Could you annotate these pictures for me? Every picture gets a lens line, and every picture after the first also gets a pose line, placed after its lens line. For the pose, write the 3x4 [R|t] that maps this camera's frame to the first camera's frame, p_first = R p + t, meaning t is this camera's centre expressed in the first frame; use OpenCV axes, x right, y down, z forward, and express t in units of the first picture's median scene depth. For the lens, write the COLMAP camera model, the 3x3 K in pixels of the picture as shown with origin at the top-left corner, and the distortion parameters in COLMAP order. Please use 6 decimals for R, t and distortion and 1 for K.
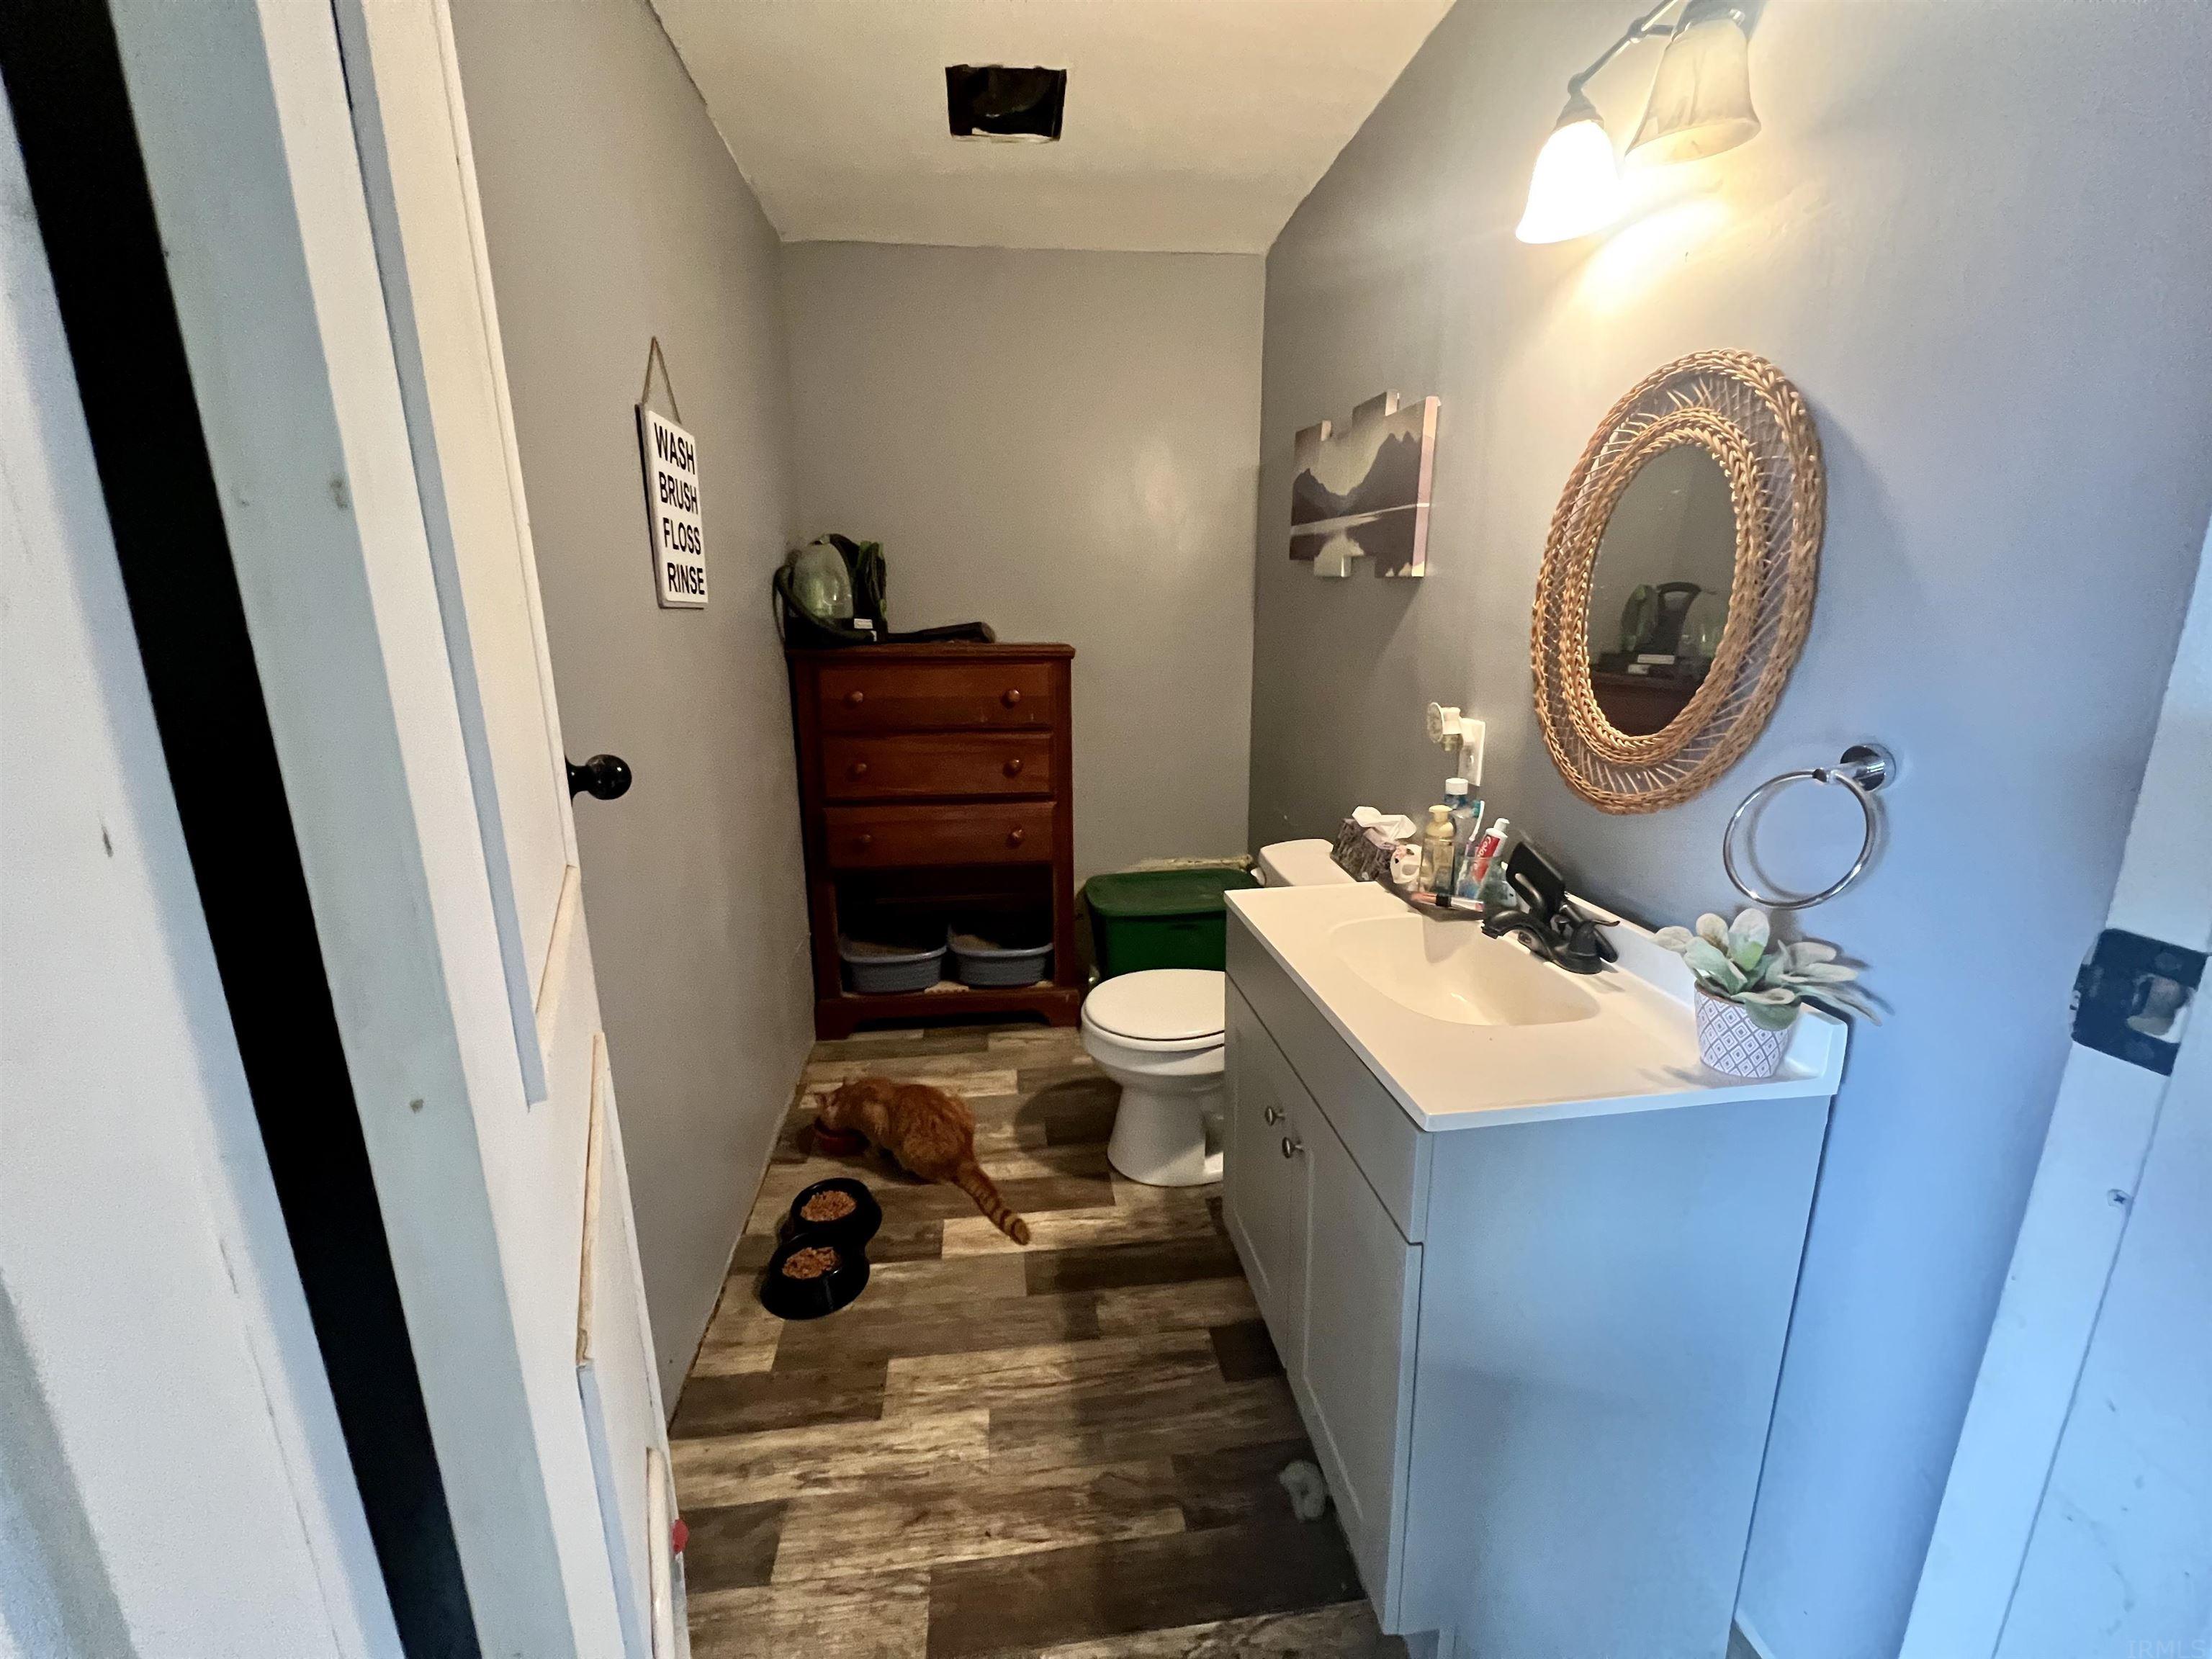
lens RADIAL K [[881.8, 0, 1102.1], [0, 881.8, 824.9], [0, 0, 1]] dist [-0.000518, -0.000276]
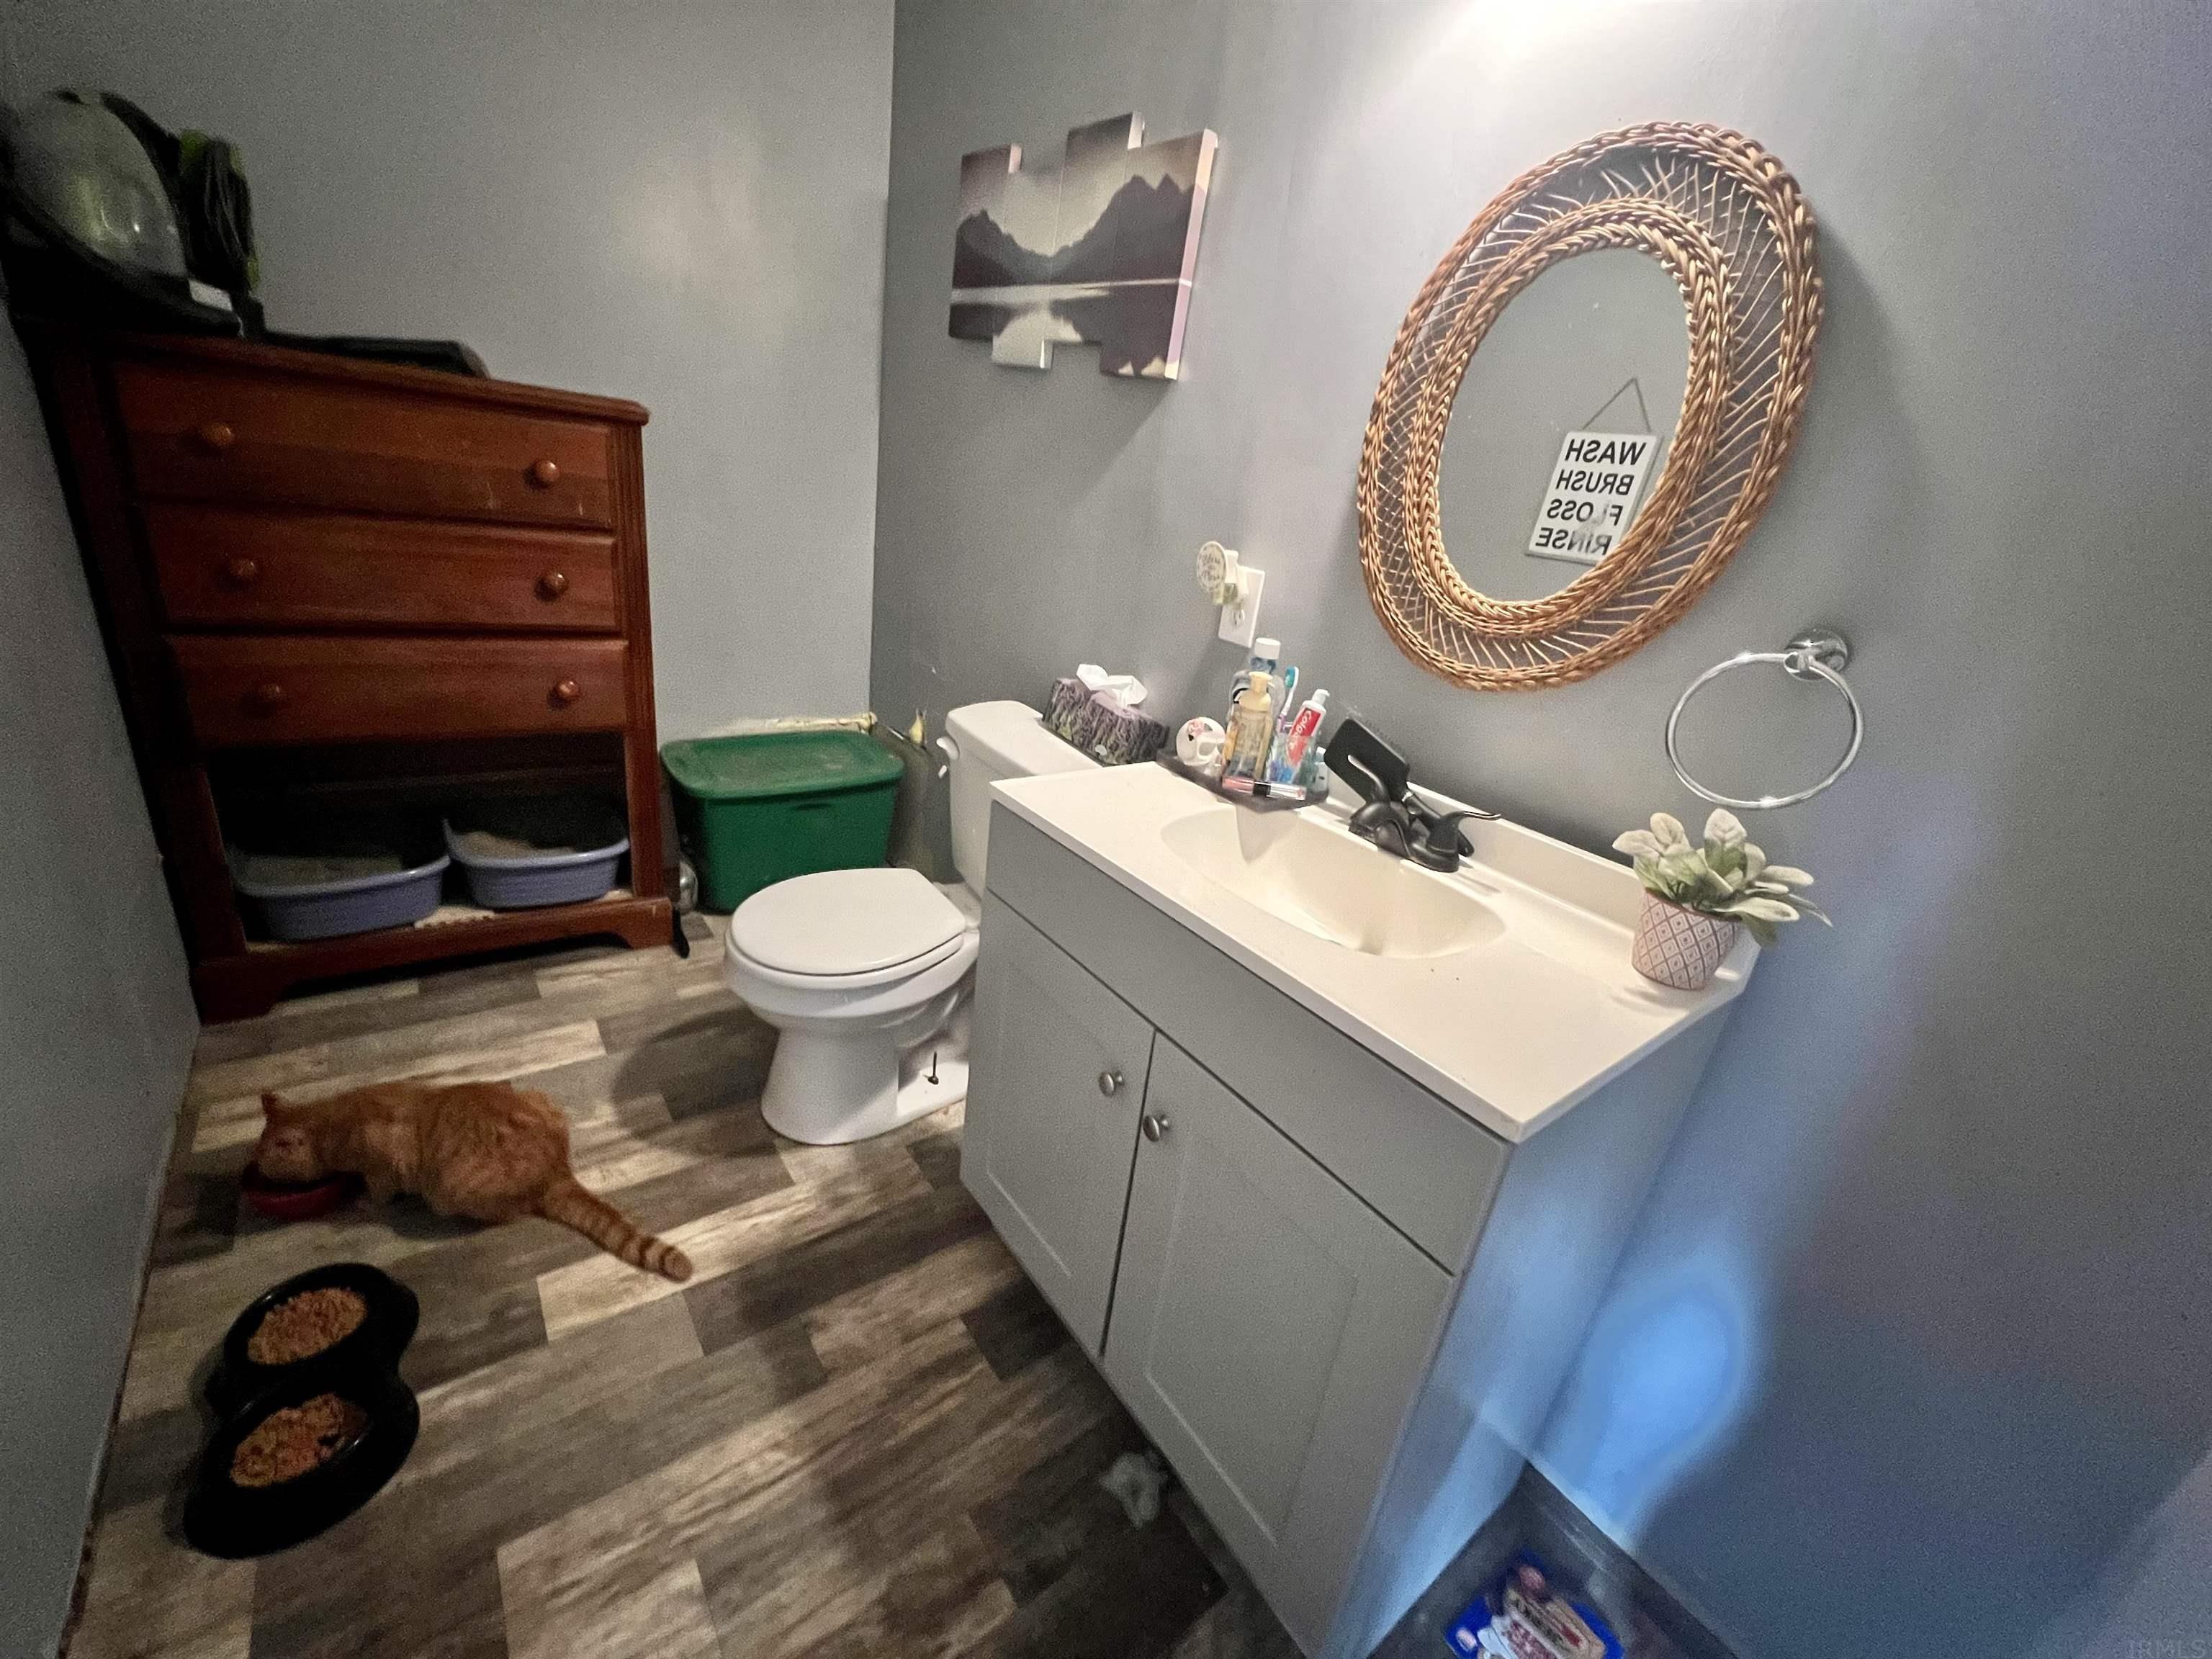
lens RADIAL K [[886.8, 0, 1103.4], [0, 886.8, 826.0], [0, 0, 1]] dist [0.000062, -0.000257]
pose [[0.859684, -0.065916, 0.506555, -0.133915], [-0.023607, 0.985454, 0.168296, -0.012809], [-0.510280, -0.156639, 0.845623, 0.280948]]
